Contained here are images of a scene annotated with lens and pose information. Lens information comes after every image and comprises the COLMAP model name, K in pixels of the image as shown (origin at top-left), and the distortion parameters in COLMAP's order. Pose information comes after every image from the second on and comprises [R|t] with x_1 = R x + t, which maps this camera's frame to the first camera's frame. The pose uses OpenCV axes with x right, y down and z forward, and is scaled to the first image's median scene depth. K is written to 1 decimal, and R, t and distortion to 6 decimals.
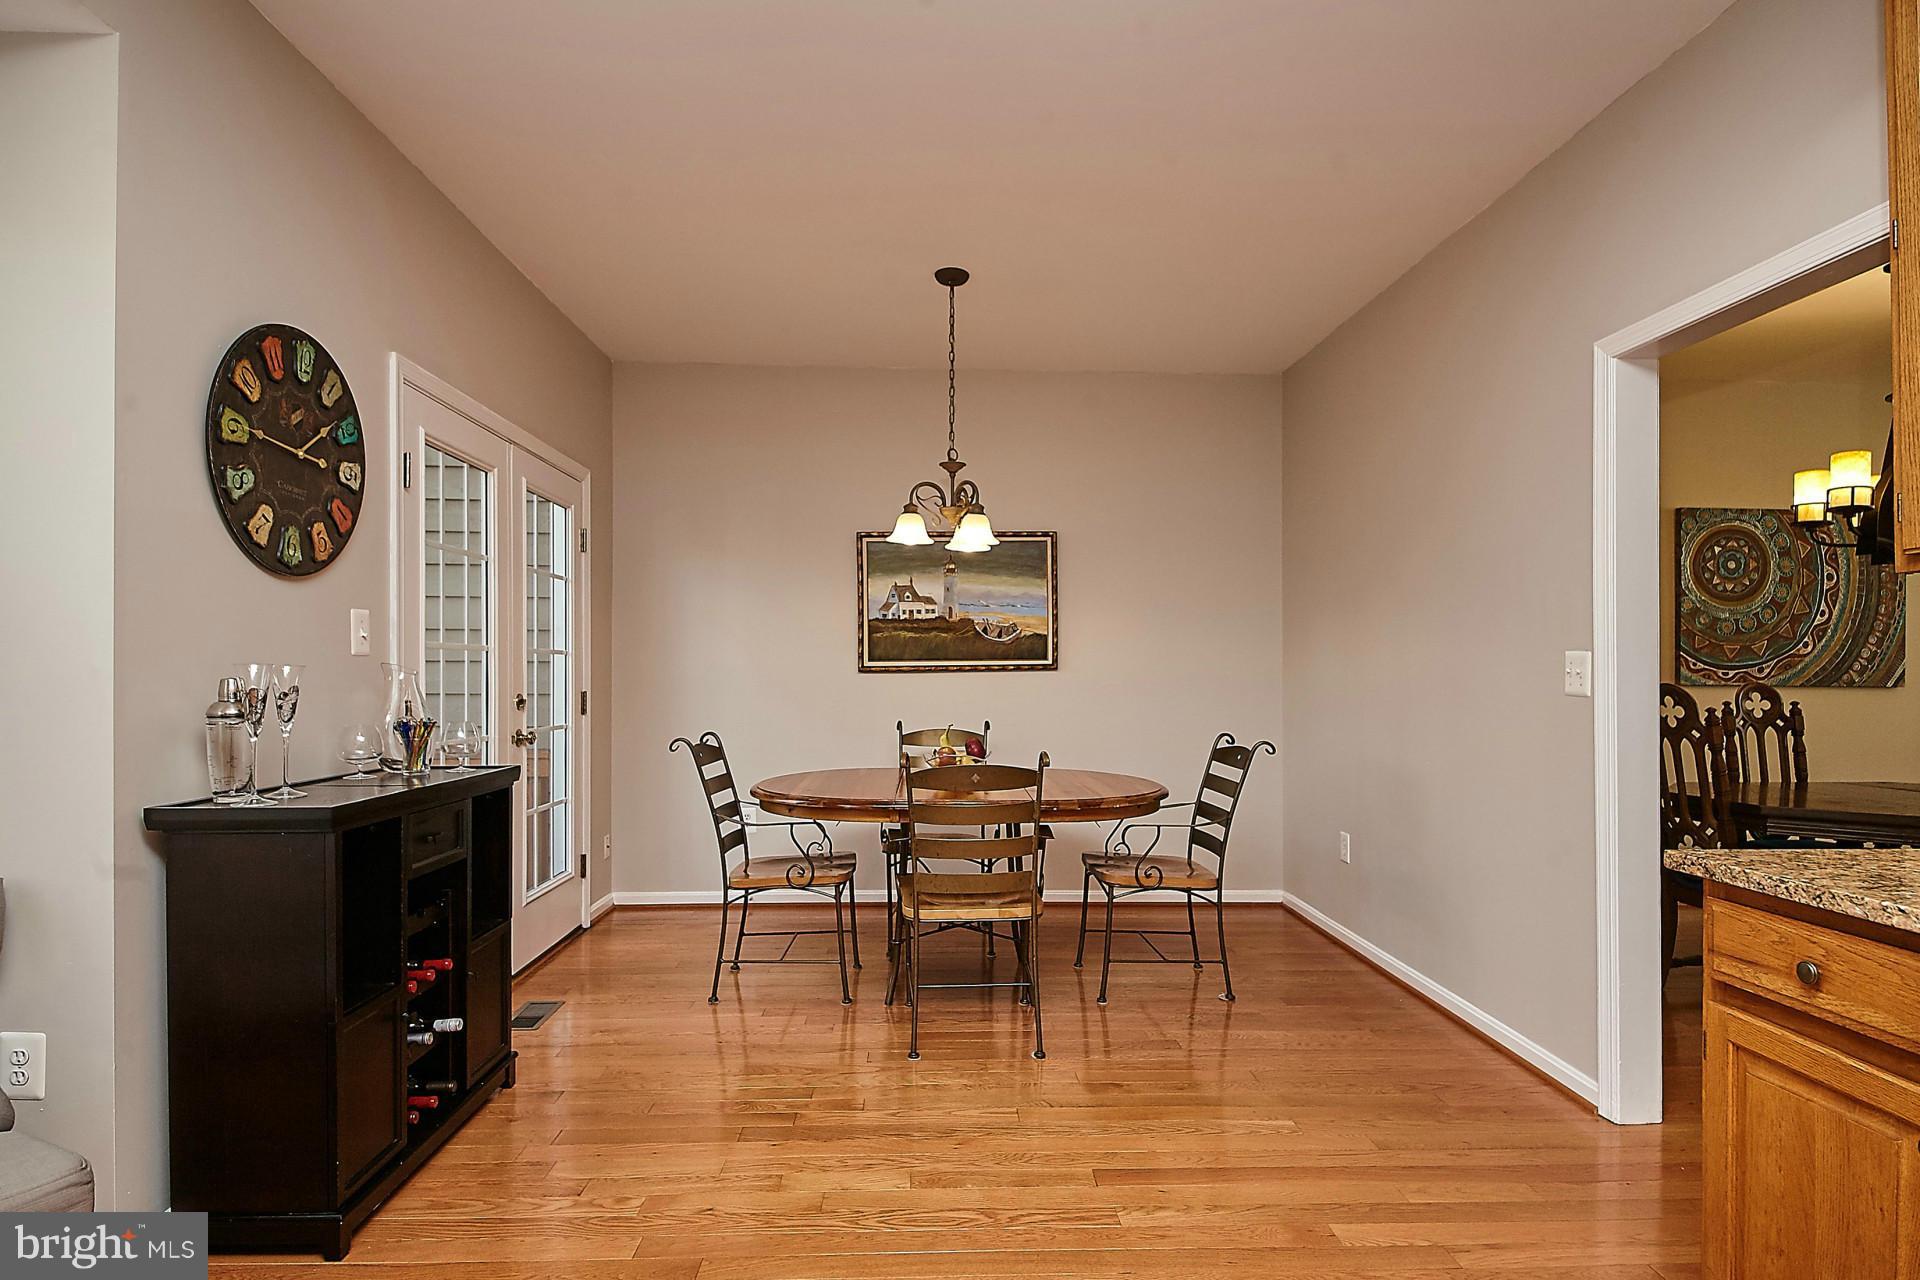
lens RADIAL K [[993.9, 0, 1097.0], [0, 993.9, 685.6], [0, 0, 1]] dist [0.014750, -0.015247]
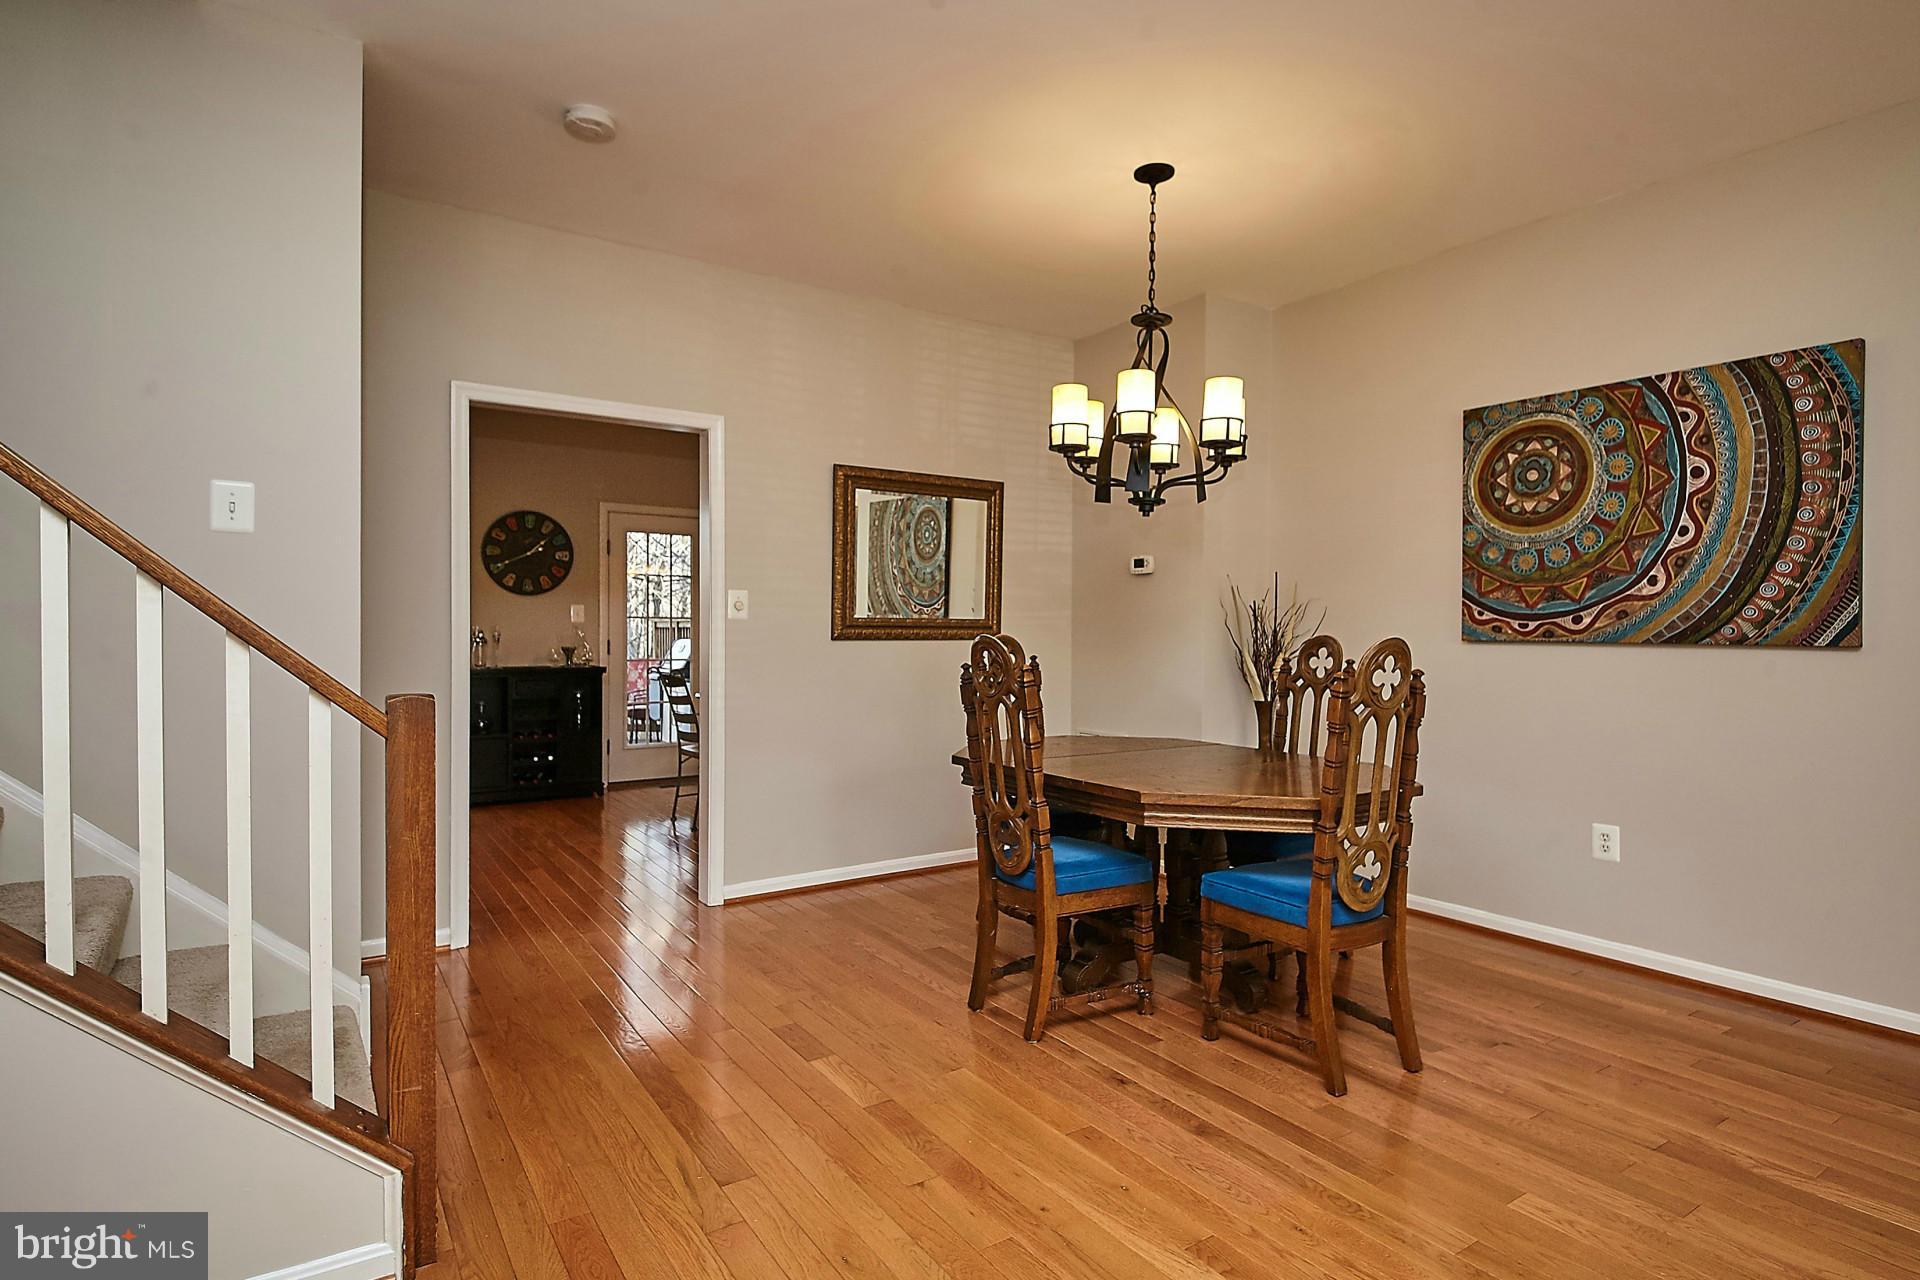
lens RADIAL K [[993.9, 0, 972.6], [0, 993.9, 641.7], [0, 0, 1]] dist [0.014750, -0.015247]
pose [[0.508083, 0.008954, -0.861262, 1.054611], [-0.008754, 0.999948, 0.005232, -0.000231], [0.861264, 0.004881, 0.508135, 0.280949]]
